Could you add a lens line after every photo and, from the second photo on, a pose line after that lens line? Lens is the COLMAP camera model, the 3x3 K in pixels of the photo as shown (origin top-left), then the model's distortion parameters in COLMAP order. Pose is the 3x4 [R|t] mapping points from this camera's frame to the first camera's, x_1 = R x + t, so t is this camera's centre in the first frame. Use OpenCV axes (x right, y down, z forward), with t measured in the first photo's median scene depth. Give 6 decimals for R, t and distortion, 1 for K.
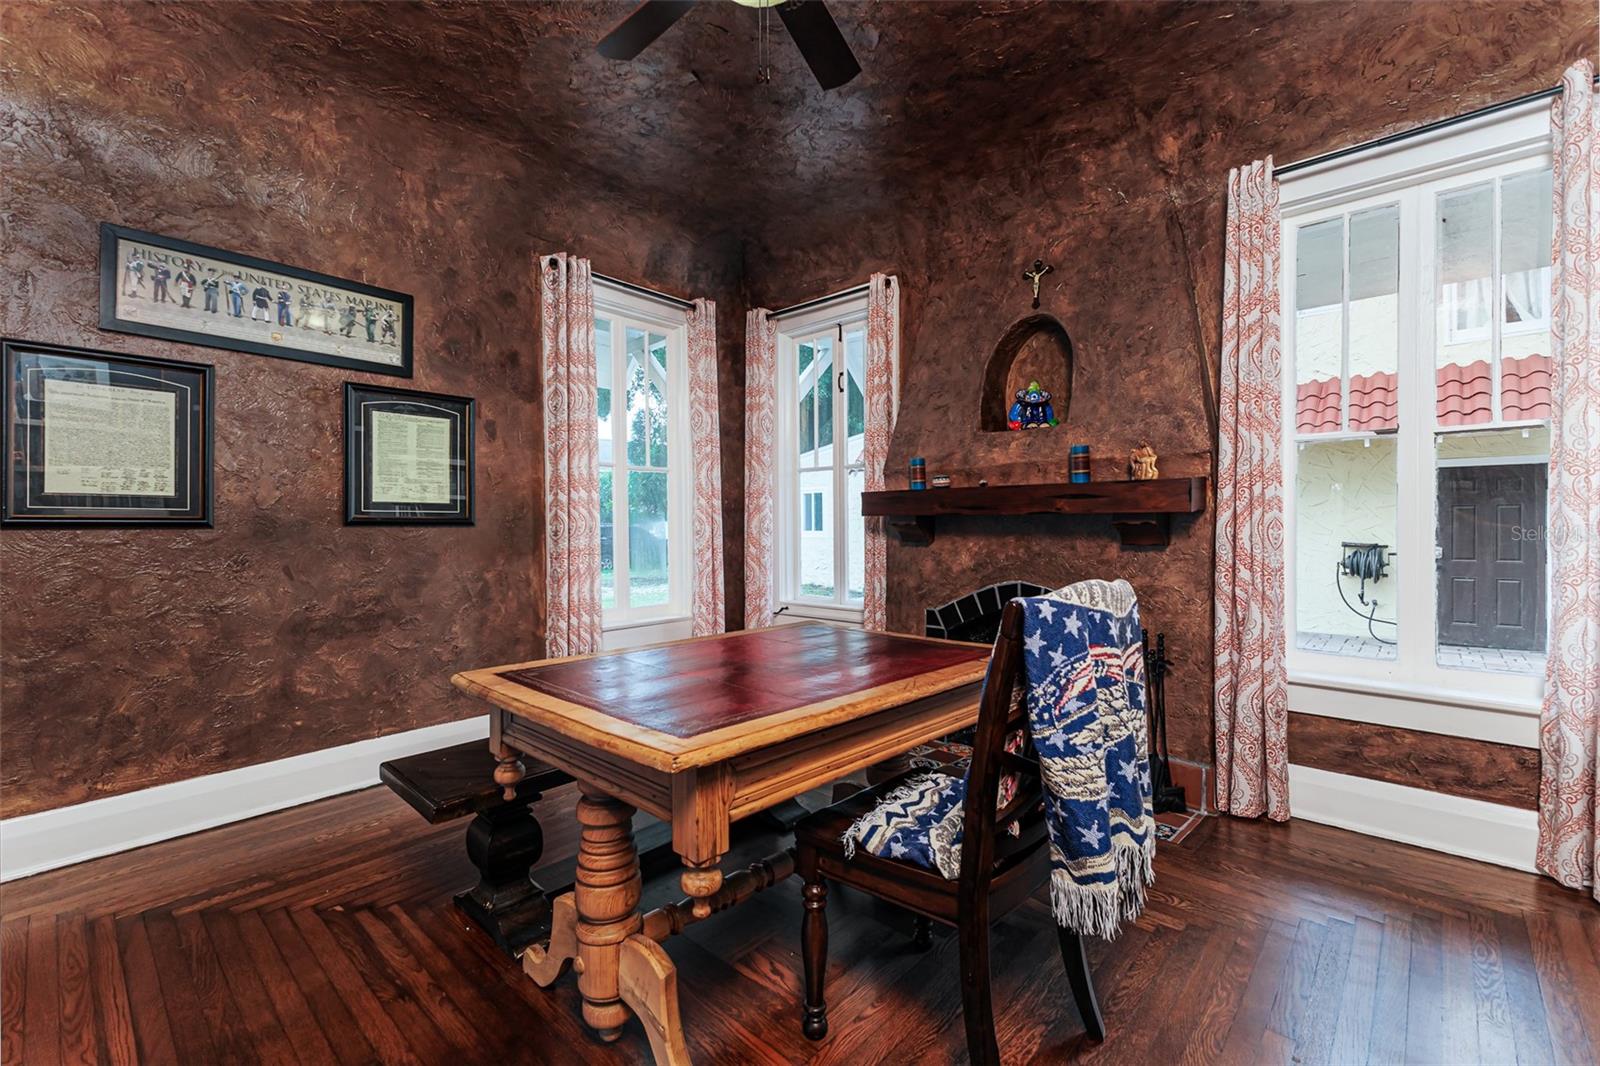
lens RADIAL K [[693.0, 0, 800.9], [0, 693.0, 527.1], [0, 0, 1]] dist [0.014153, 0.000167]
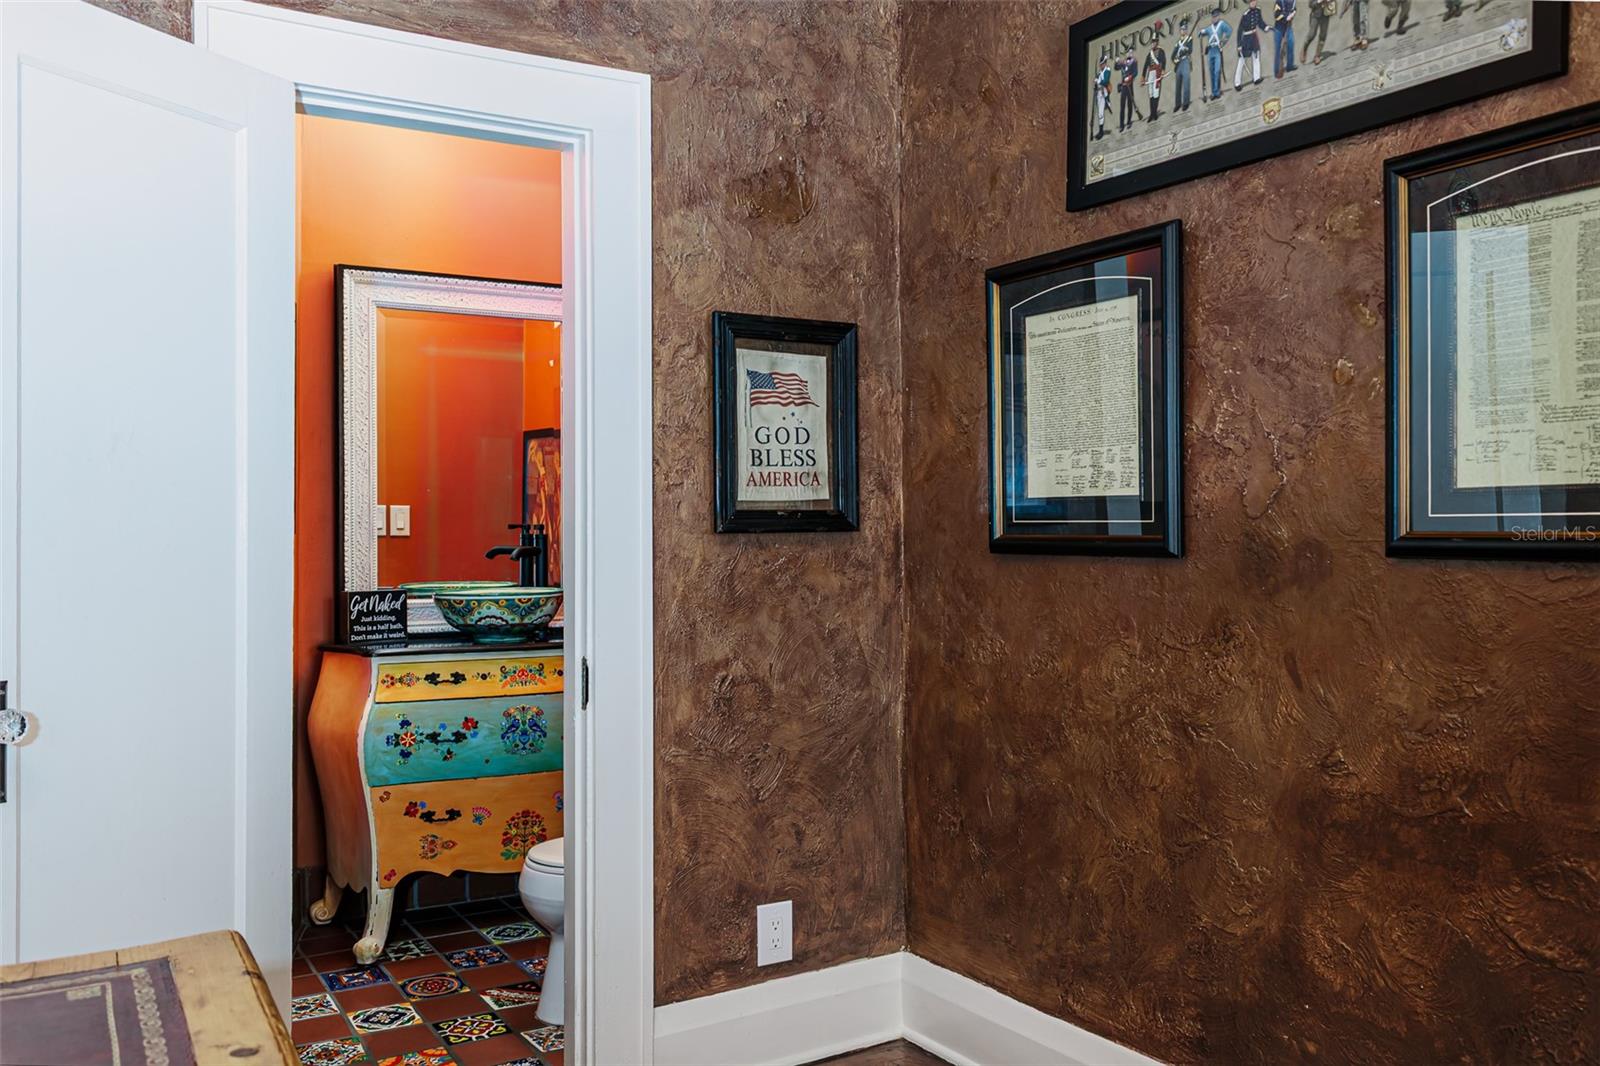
lens RADIAL K [[1358.8, 0, 801.4], [0, 1358.8, 529.4], [0, 0, 1]] dist [0.014070, -0.000979]
pose [[-0.310710, -0.001783, -0.950503, 0.124462], [-0.003132, 0.999995, -0.000852, -0.016667], [0.950500, 0.002712, -0.310714, 1.013228]]
